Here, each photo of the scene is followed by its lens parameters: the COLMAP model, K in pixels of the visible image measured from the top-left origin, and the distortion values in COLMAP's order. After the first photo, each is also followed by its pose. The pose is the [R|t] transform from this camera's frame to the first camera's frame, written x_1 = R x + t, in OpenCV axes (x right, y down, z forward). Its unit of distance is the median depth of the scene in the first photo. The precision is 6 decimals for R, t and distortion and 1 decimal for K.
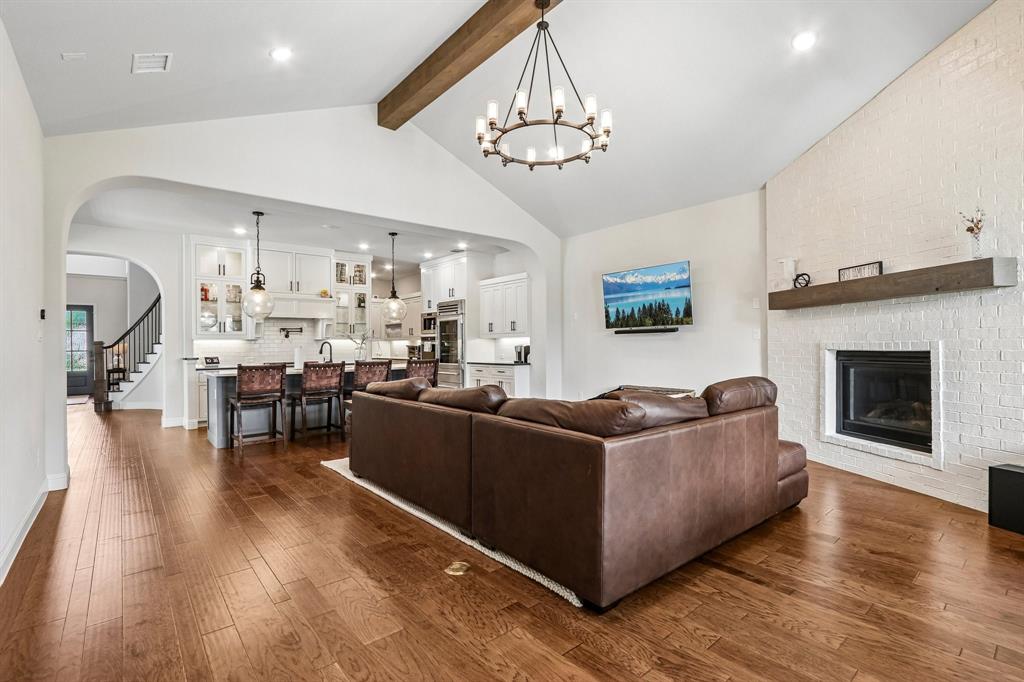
lens RADIAL K [[468.3, 0, 505.3], [0, 468.3, 341.8], [0, 0, 1]] dist [-0.009559, 0.002066]
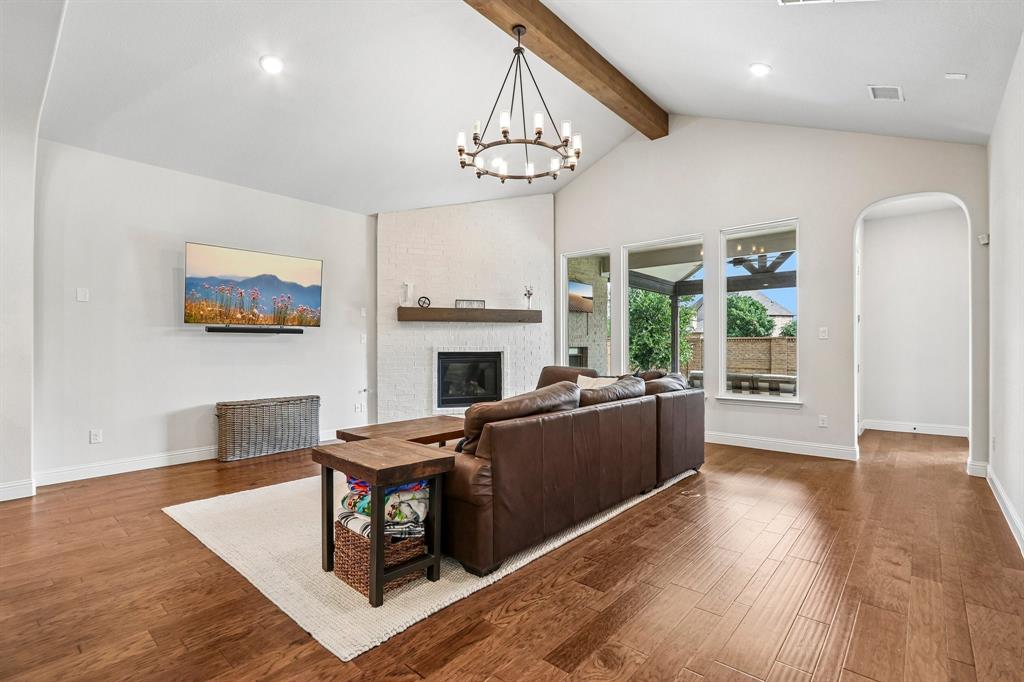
lens RADIAL K [[468.3, 0, 513.0], [0, 468.3, 348.2], [0, 0, 1]] dist [-0.009559, 0.002066]
pose [[-0.142796, 0.006017, 0.989734, -0.910108], [-0.004344, 0.999968, -0.006706, 0.017205], [-0.989743, -0.005257, -0.142766, 1.075402]]
